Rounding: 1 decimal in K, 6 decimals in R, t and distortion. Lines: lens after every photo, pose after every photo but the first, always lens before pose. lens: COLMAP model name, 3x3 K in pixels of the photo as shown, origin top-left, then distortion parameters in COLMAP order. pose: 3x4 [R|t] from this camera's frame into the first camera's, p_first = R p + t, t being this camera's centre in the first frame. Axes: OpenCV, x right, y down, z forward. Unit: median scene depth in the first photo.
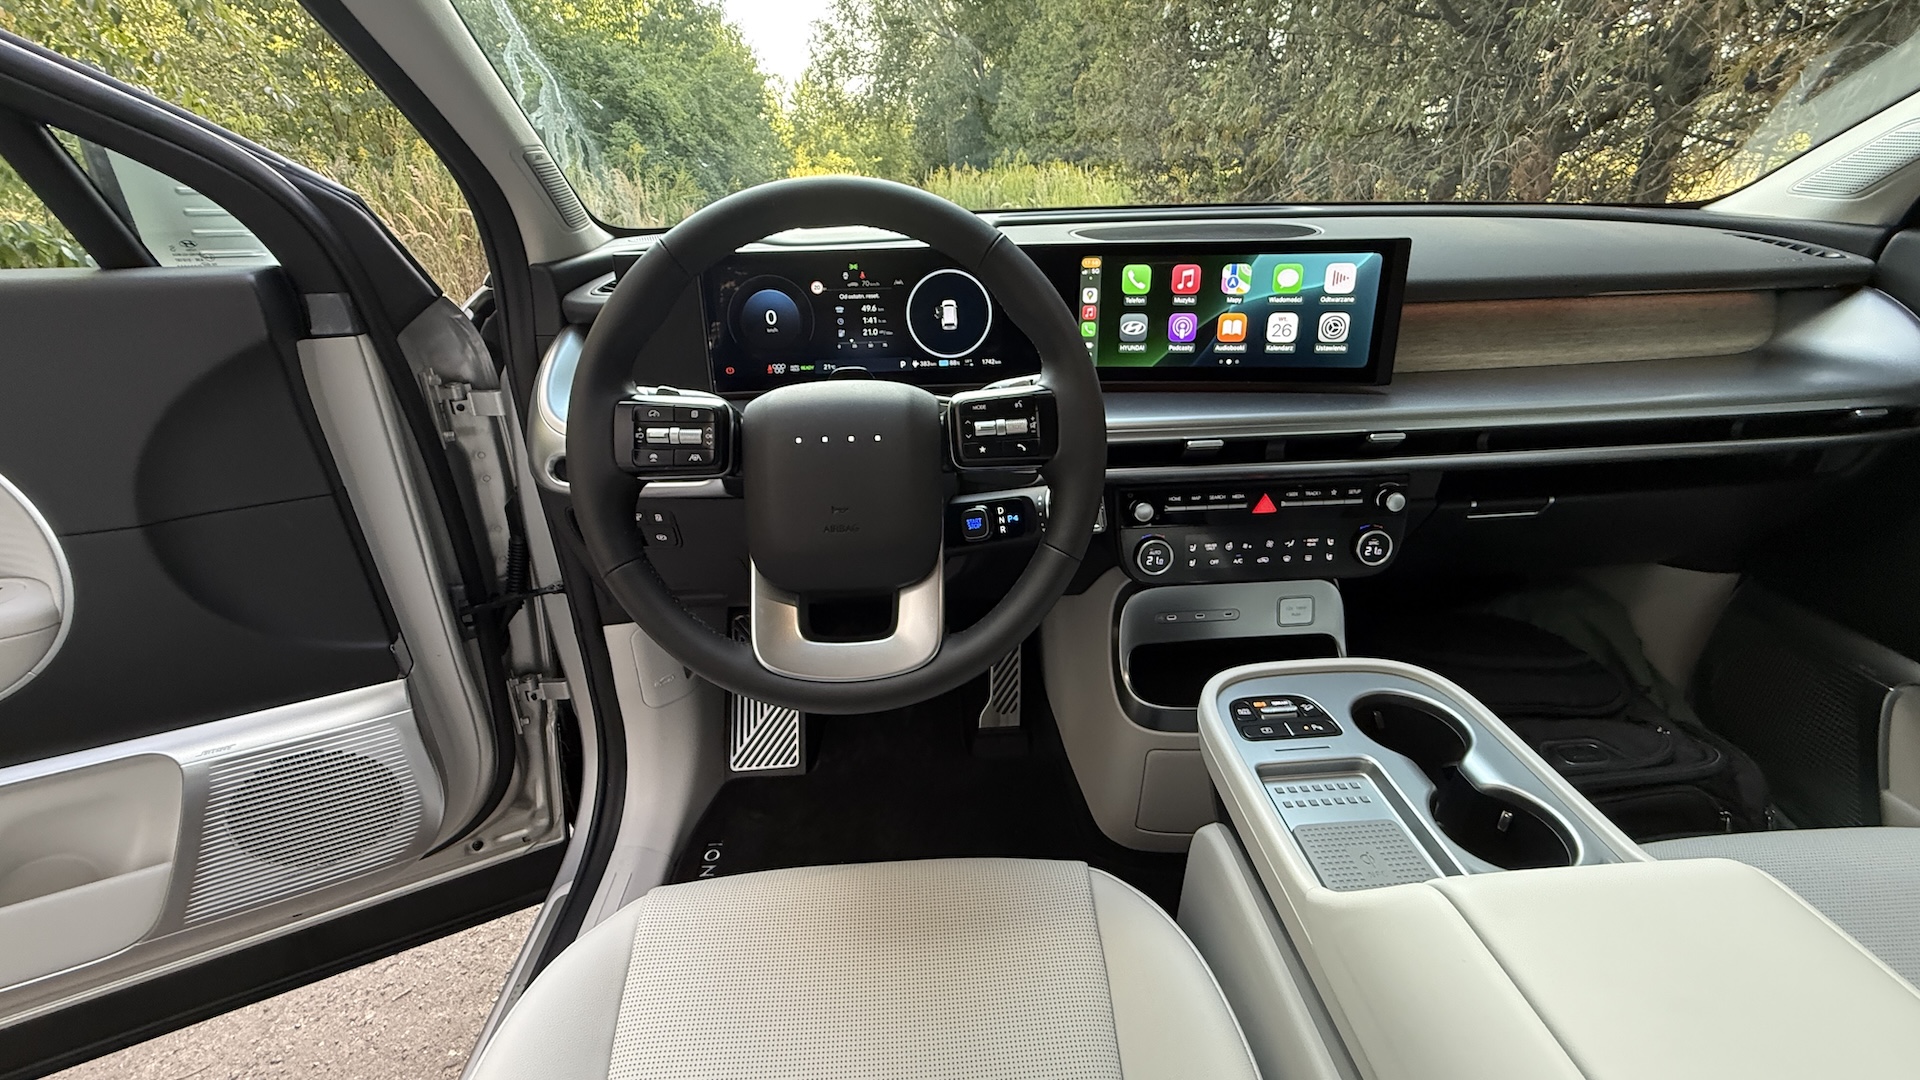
lens RADIAL K [[768.3, 0, 953.8], [0, 768.3, 535.4], [0, 0, 1]] dist [-0.000709, -0.000044]
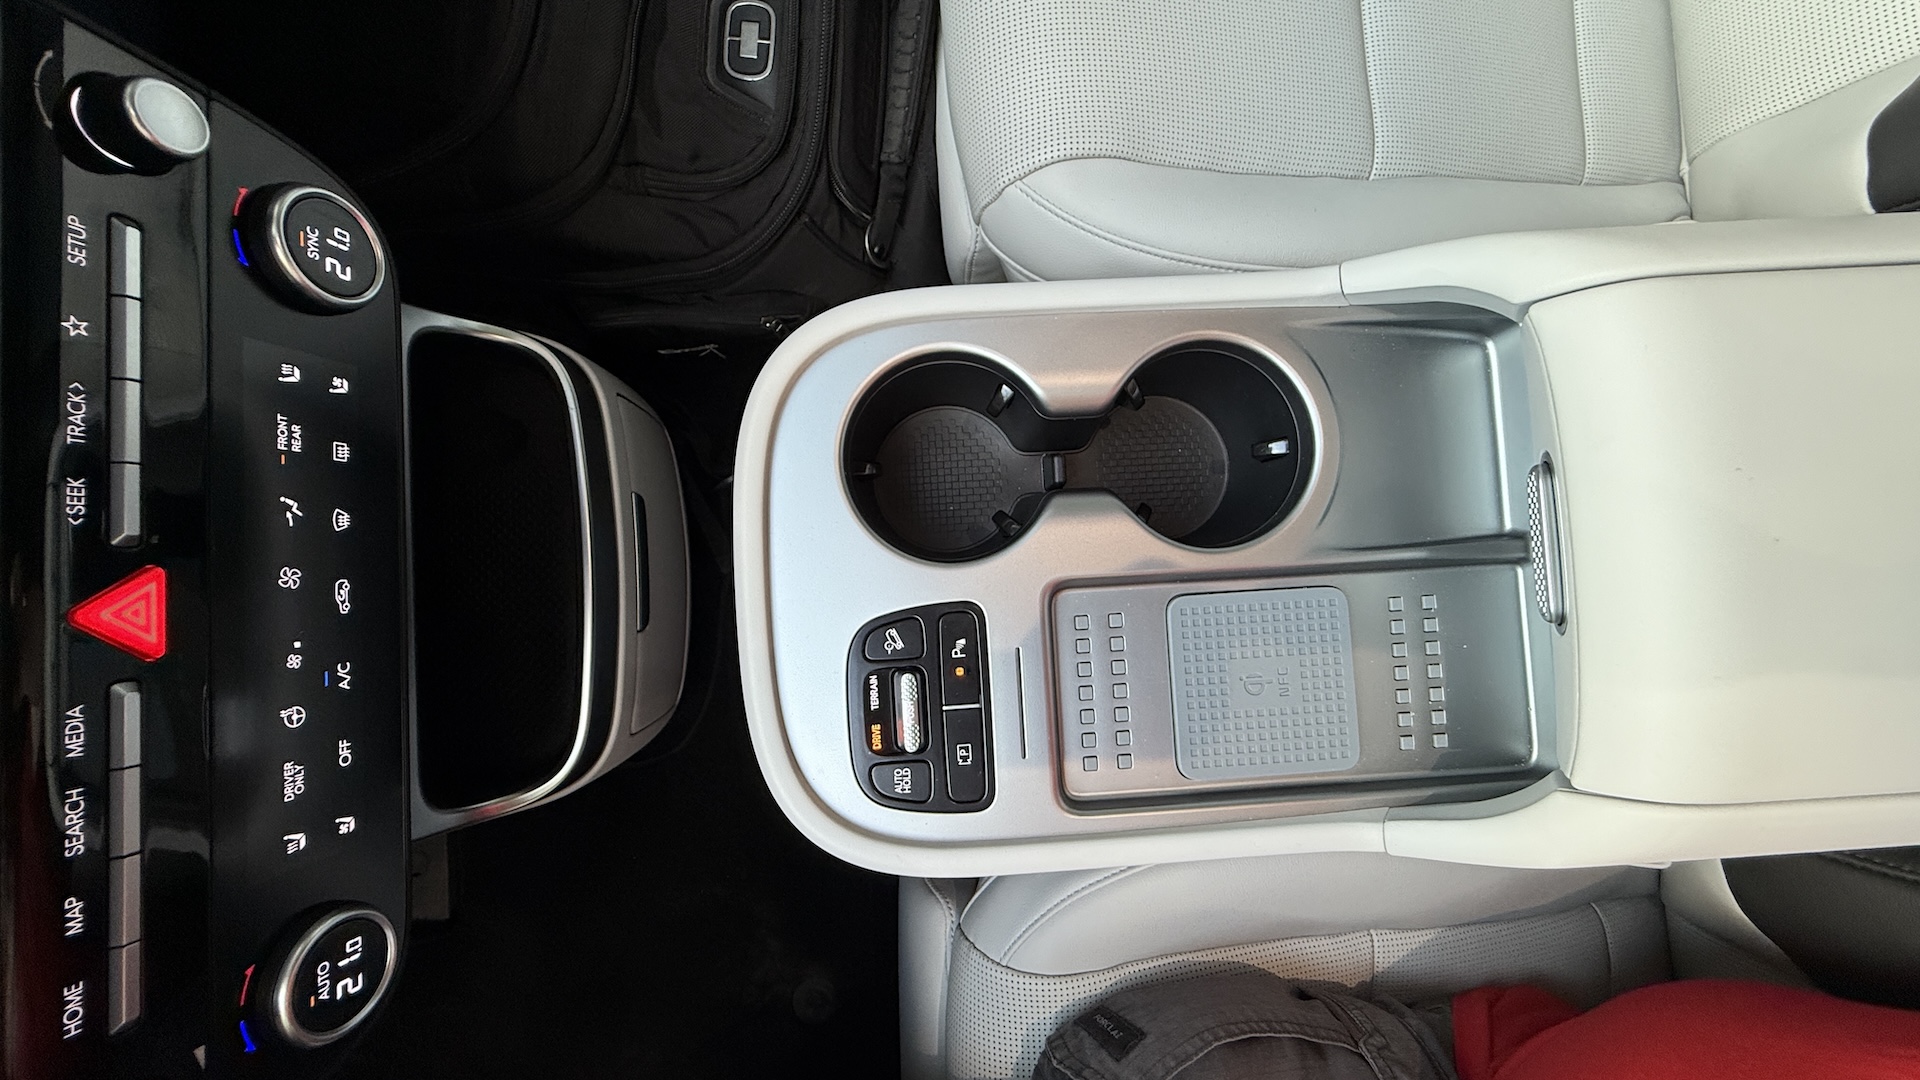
lens RADIAL K [[769.9, 0, 955.2], [0, 769.9, 534.7], [0, 0, 1]] dist [-0.000095, -0.000025]
pose [[-0.002663, -0.997233, 0.074298, 0.412951], [0.399979, 0.067034, 0.914070, -0.163448], [-0.916520, 0.032152, 0.398693, 0.654610]]
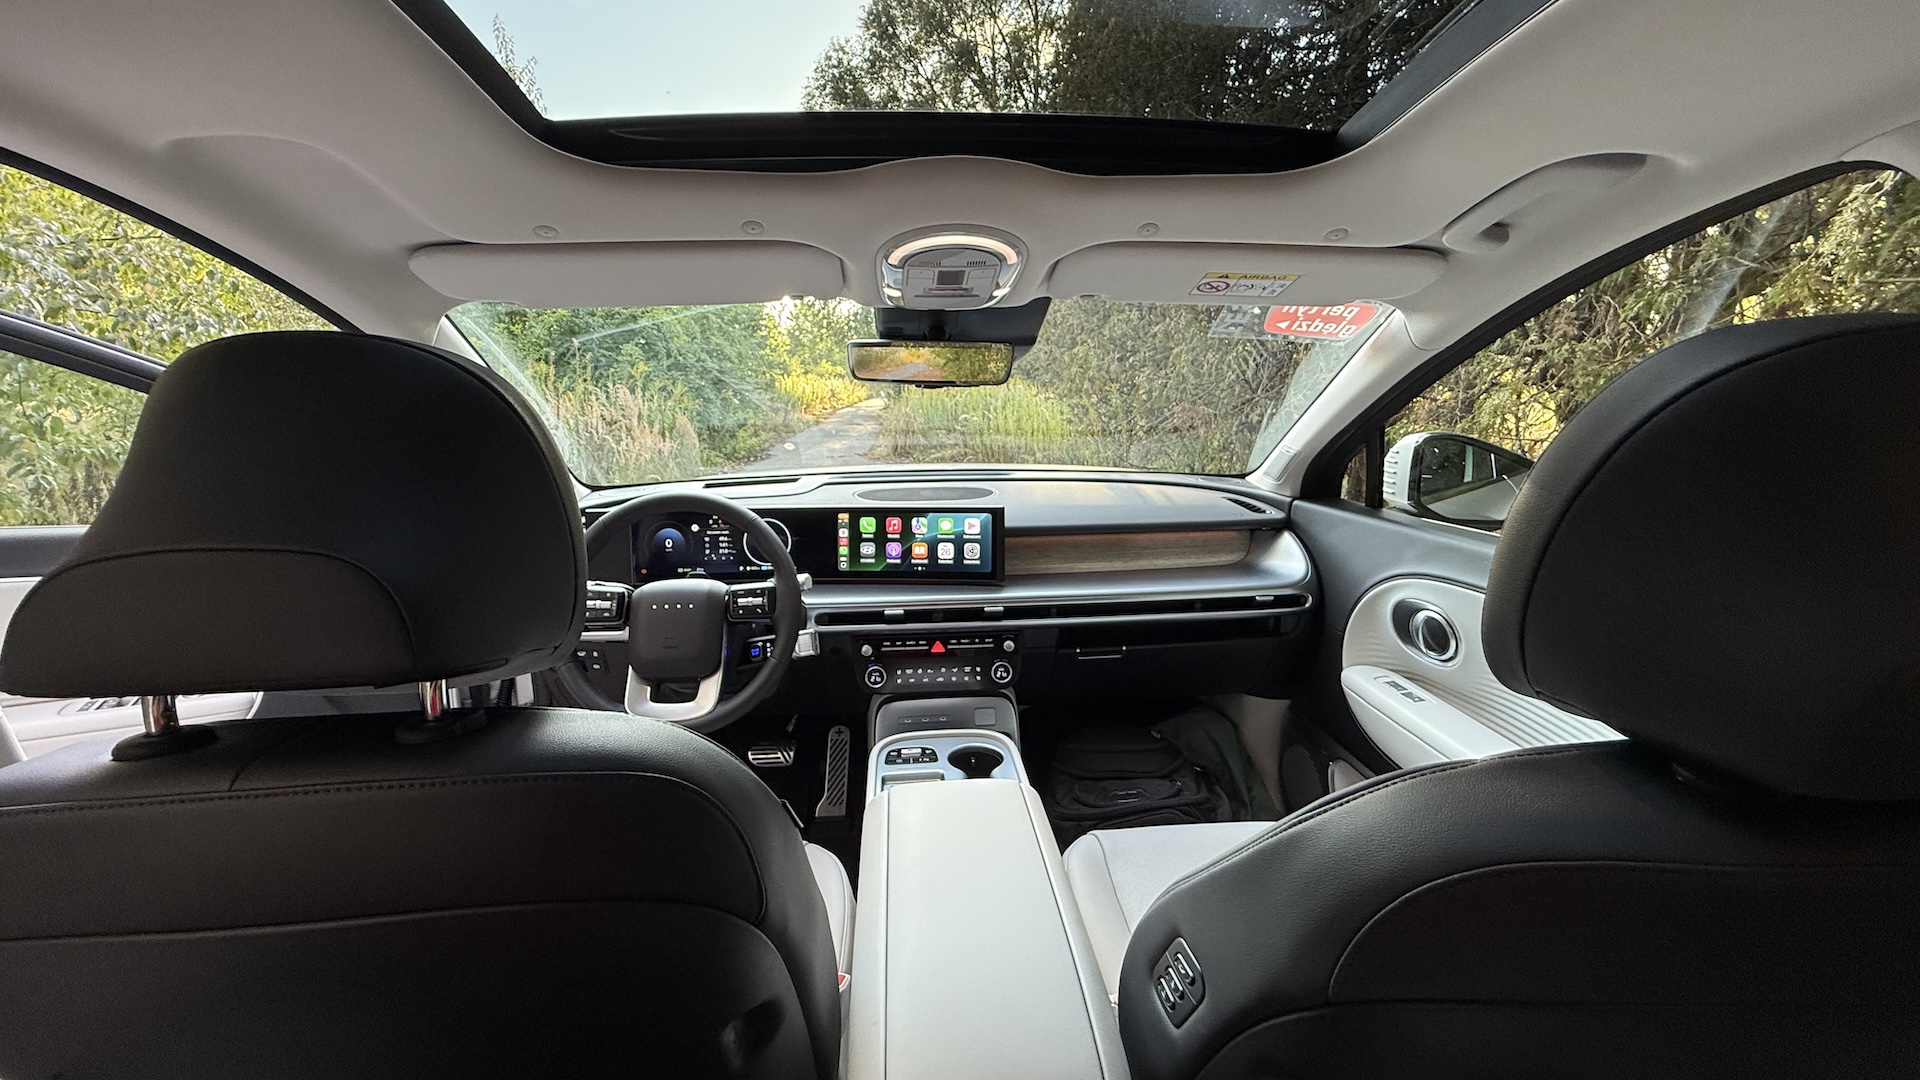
lens RADIAL K [[768.3, 0, 953.8], [0, 768.3, 535.4], [0, 0, 1]] dist [-0.000709, -0.000044]
pose [[0.999763, 0.007549, 0.020441, 0.404388], [-0.002499, 0.971607, -0.236588, 0.130332], [-0.021647, 0.236481, 0.971395, -0.800272]]
